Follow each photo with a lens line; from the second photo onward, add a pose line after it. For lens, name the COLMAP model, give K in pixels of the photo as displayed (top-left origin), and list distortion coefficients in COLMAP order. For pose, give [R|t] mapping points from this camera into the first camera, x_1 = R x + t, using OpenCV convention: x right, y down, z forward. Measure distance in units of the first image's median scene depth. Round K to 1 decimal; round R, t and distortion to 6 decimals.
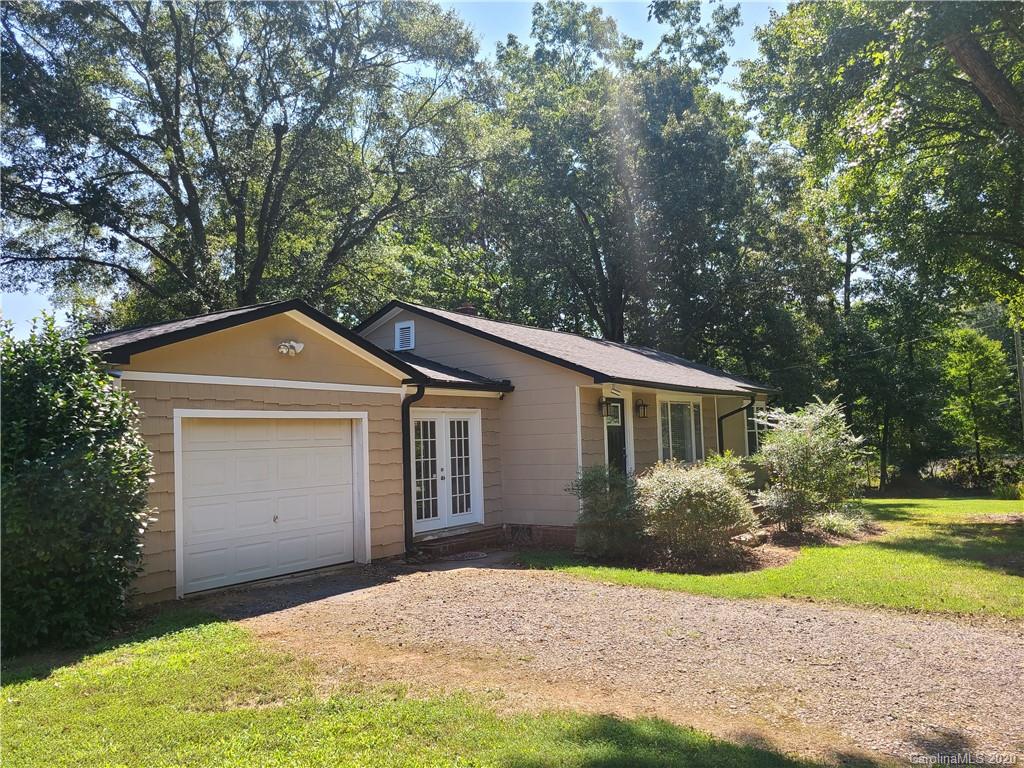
lens RADIAL K [[764.8, 0, 507.6], [0, 764.8, 385.4], [0, 0, 1]] dist [0.059296, -0.042001]
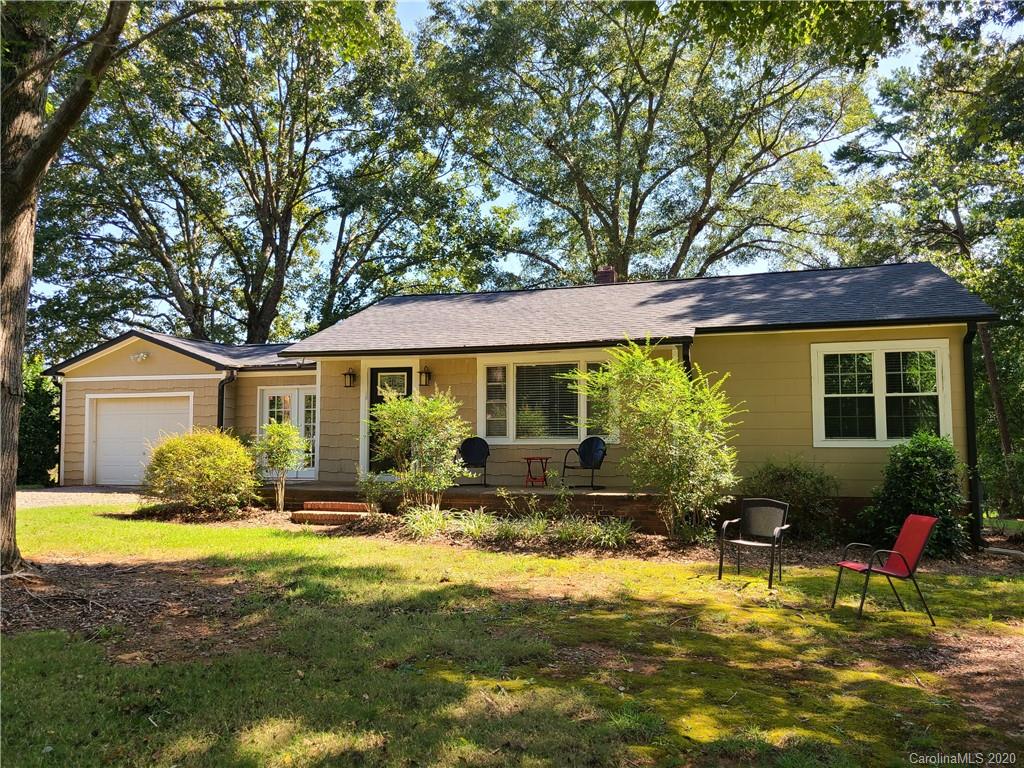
lens RADIAL K [[764.8, 0, 515.8], [0, 764.8, 386.4], [0, 0, 1]] dist [0.059296, -0.042001]
pose [[0.319119, -0.038333, -0.946939, 1.012088], [0.058118, 0.998093, -0.020818, 0.063635], [0.945931, -0.048391, 0.320739, 0.753875]]
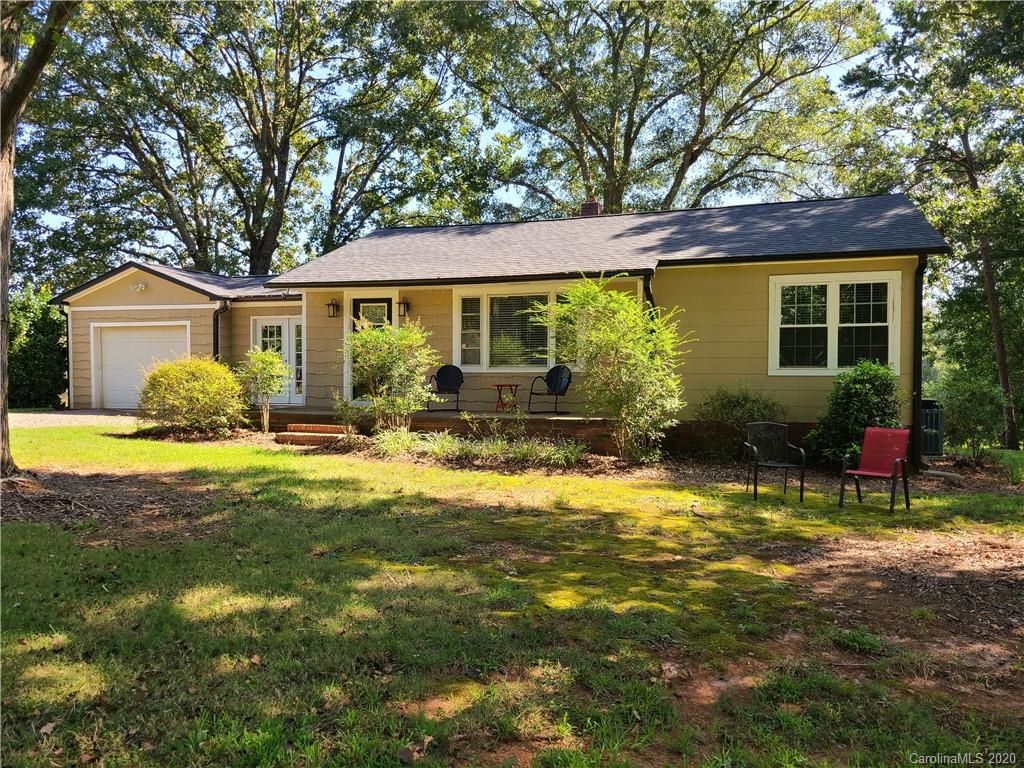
lens RADIAL K [[764.8, 0, 508.5], [0, 764.8, 385.6], [0, 0, 1]] dist [0.059296, -0.042001]
pose [[0.290568, 0.046007, -0.955748, 1.065736], [0.054615, 0.996418, 0.064569, 0.069009], [0.955295, -0.070960, 0.287014, 0.786959]]
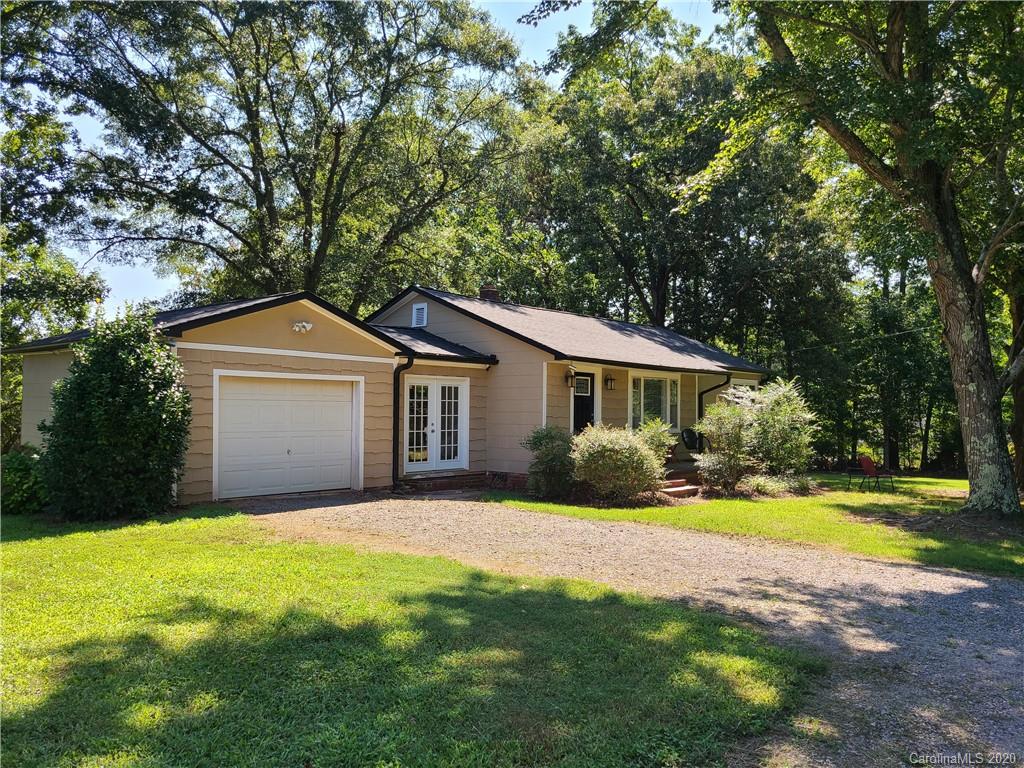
lens RADIAL K [[764.8, 0, 515.0], [0, 764.8, 383.9], [0, 0, 1]] dist [0.059296, -0.042001]
pose [[0.993599, 0.037155, -0.106679, 0.145253], [-0.033042, 0.998650, 0.040071, -0.009358], [0.108024, -0.036289, 0.993486, -0.188950]]
